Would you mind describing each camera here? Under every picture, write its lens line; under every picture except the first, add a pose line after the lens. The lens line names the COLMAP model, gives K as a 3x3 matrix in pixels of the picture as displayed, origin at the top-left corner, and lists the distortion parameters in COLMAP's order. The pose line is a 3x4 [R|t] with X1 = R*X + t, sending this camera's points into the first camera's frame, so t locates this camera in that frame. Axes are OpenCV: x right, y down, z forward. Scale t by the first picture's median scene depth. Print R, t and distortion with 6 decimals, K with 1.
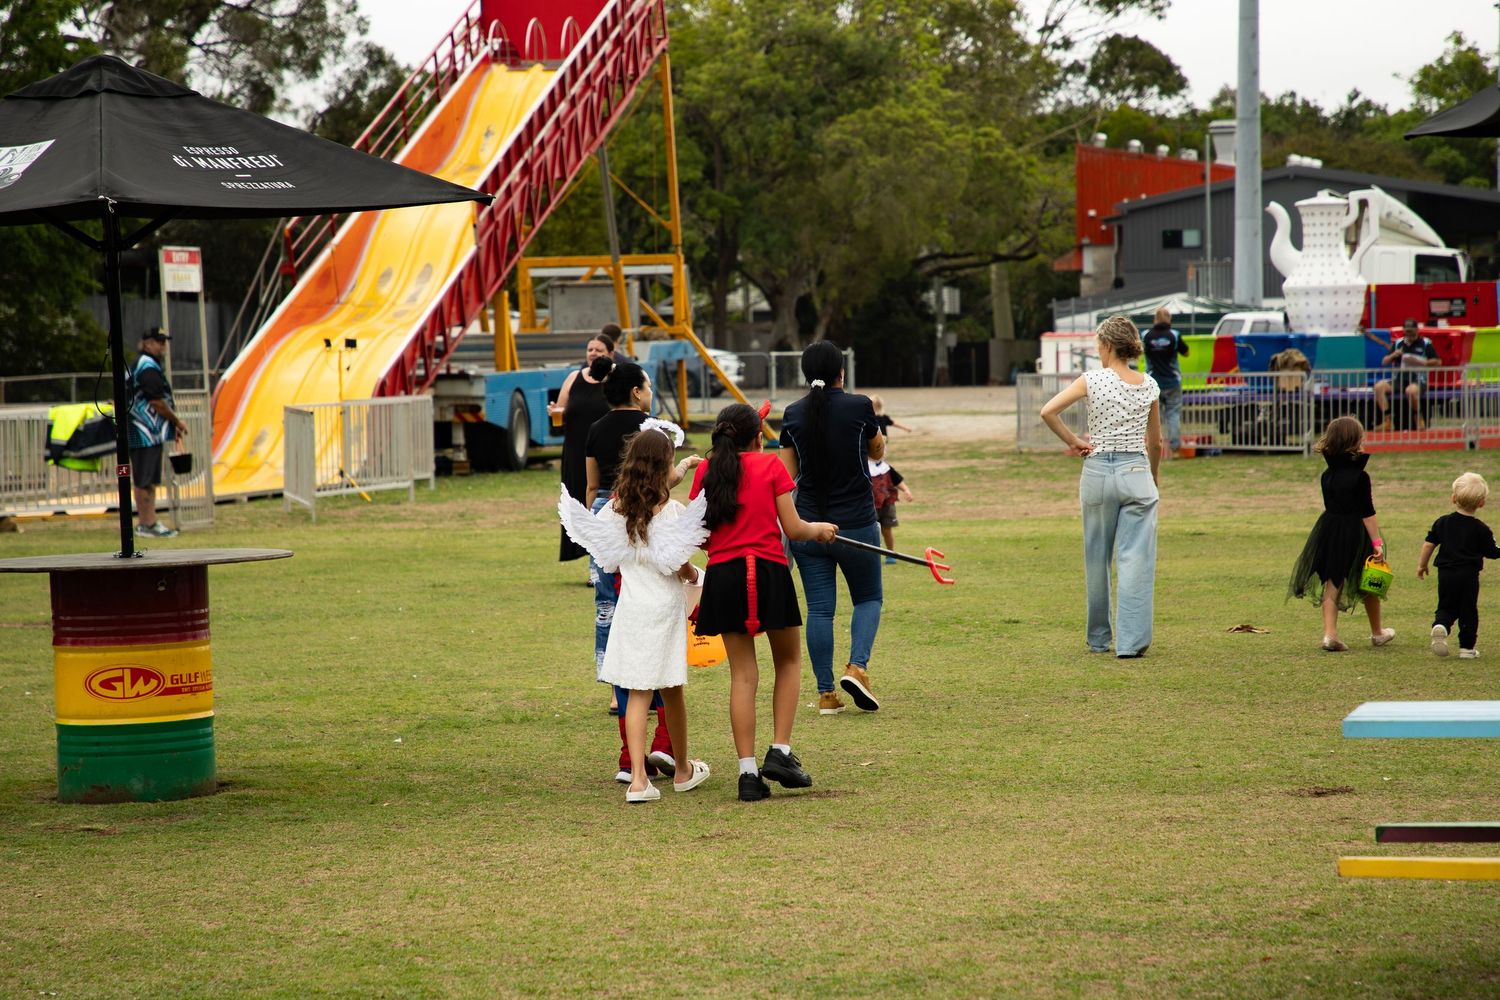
lens RADIAL K [[4672.6, 0, 750.0], [0, 4672.6, 500.0], [0, 0, 1]] dist [0.723264, 0.428637]
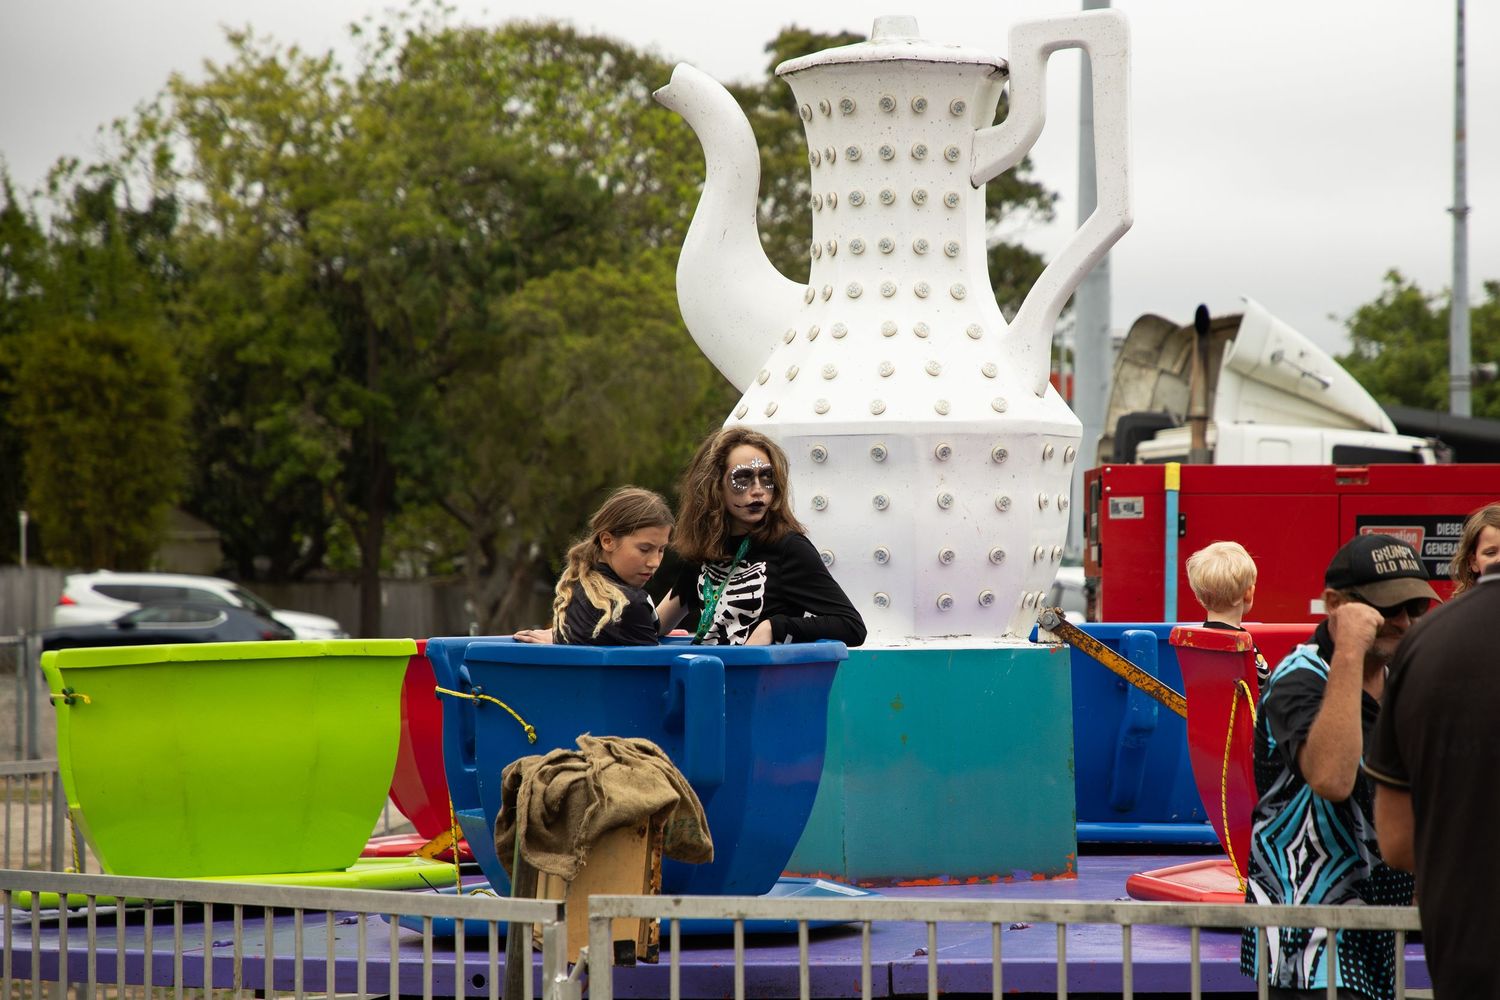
lens RADIAL K [[4273.7, 0, 750.0], [0, 4273.7, 500.0], [0, 0, 1]] dist [0.481200, -11.182028]
pose [[0.999856, 0.016890, -0.001761, 0.053715], [-0.016963, 0.998245, -0.056737, -0.014059], [0.000800, 0.056759, 0.998388, 0.372510]]
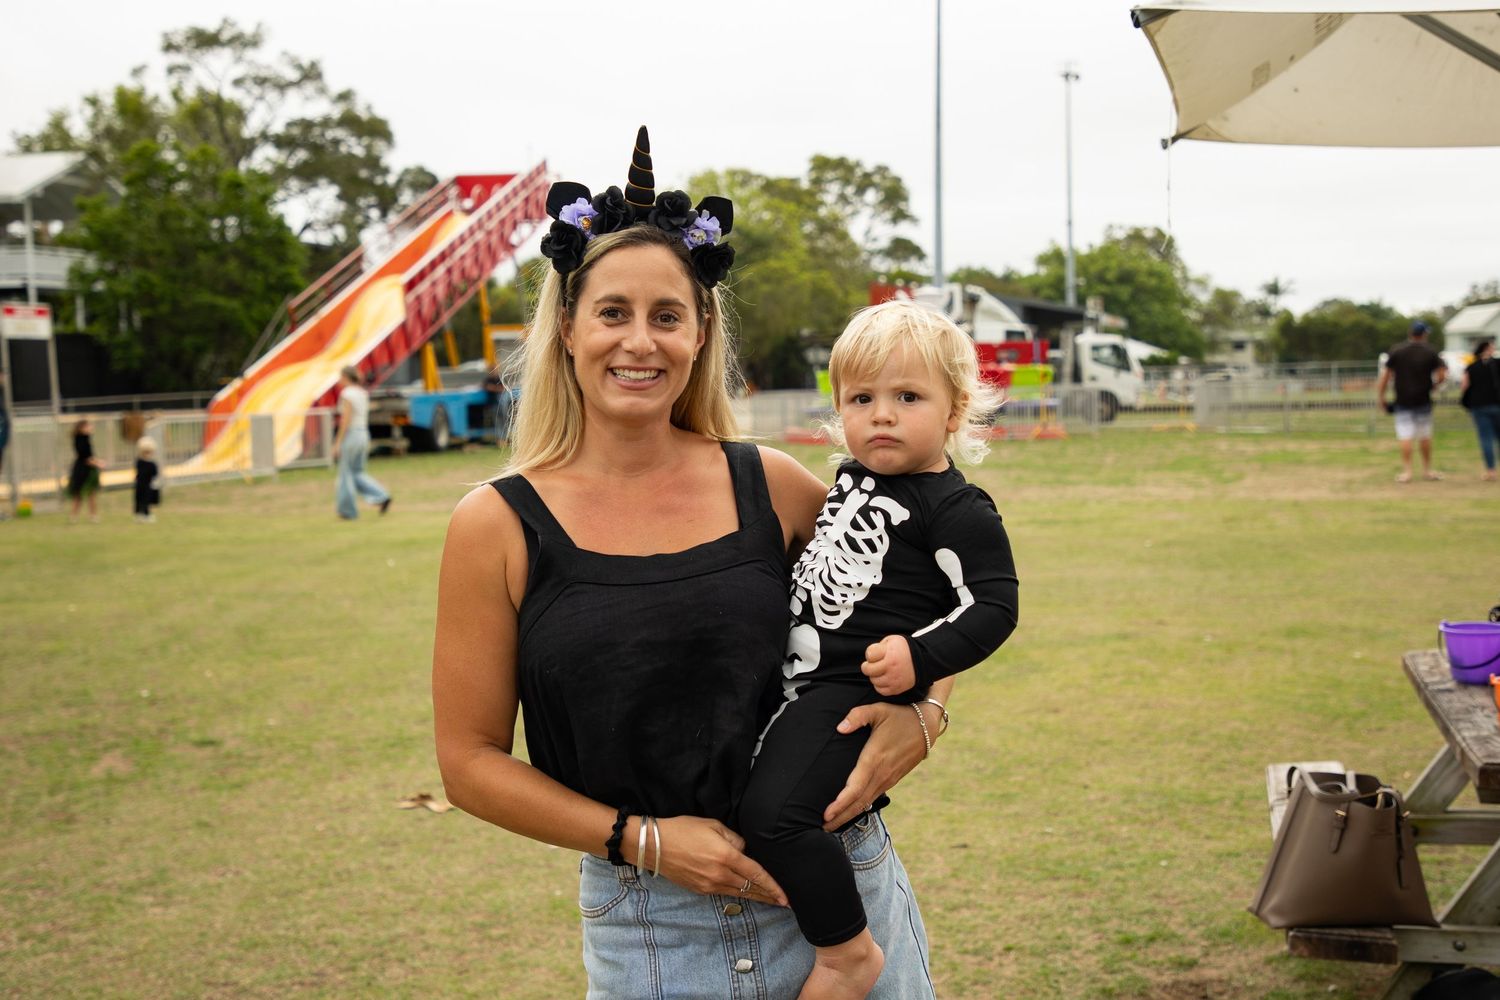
lens RADIAL K [[1923.6, 0, 750.0], [0, 1923.6, 500.0], [0, 0, 1]] dist [-0.012723, -0.018775]
pose [[0.999889, -0.001548, -0.014787, 0.032384], [0.001995, 0.999541, 0.030229, -0.004714], [0.014733, -0.030255, 0.999434, 0.152281]]
